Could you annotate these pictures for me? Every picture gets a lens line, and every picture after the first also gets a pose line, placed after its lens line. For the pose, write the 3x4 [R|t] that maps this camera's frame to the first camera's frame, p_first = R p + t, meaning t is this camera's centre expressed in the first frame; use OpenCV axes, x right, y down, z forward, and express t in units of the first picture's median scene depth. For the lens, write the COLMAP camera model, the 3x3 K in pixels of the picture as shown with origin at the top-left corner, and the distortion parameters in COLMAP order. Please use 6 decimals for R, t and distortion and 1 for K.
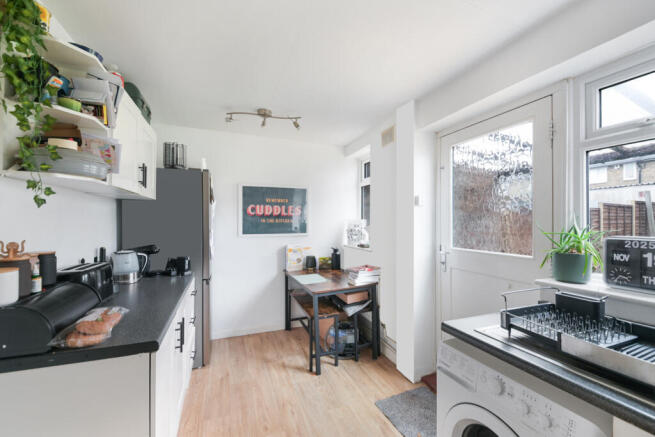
lens RADIAL K [[255.0, 0, 327.5], [0, 255.0, 218.5], [0, 0, 1]] dist [0.002518, -0.008307]
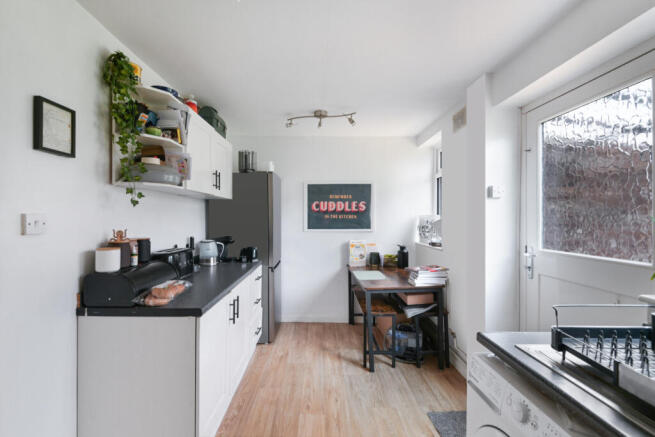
lens RADIAL K [[260.1, 0, 326.8], [0, 260.1, 217.4], [0, 0, 1]] dist [0.001334, -0.009096]
pose [[0.934738, -0.002118, -0.355330, 0.177531], [0.005415, 0.999951, 0.008285, 0.004881], [0.355295, -0.009668, 0.934704, 0.001661]]
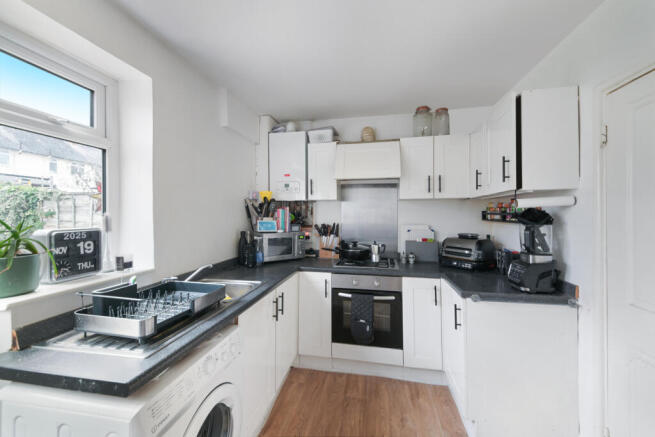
lens RADIAL K [[260.1, 0, 326.8], [0, 260.1, 217.4], [0, 0, 1]] dist [0.001334, -0.009096]
pose [[-0.840971, -0.003413, 0.541069, -0.165309], [-0.001683, 0.999992, 0.003692, 0.011367], [-0.541078, 0.002195, -0.840970, 0.793357]]
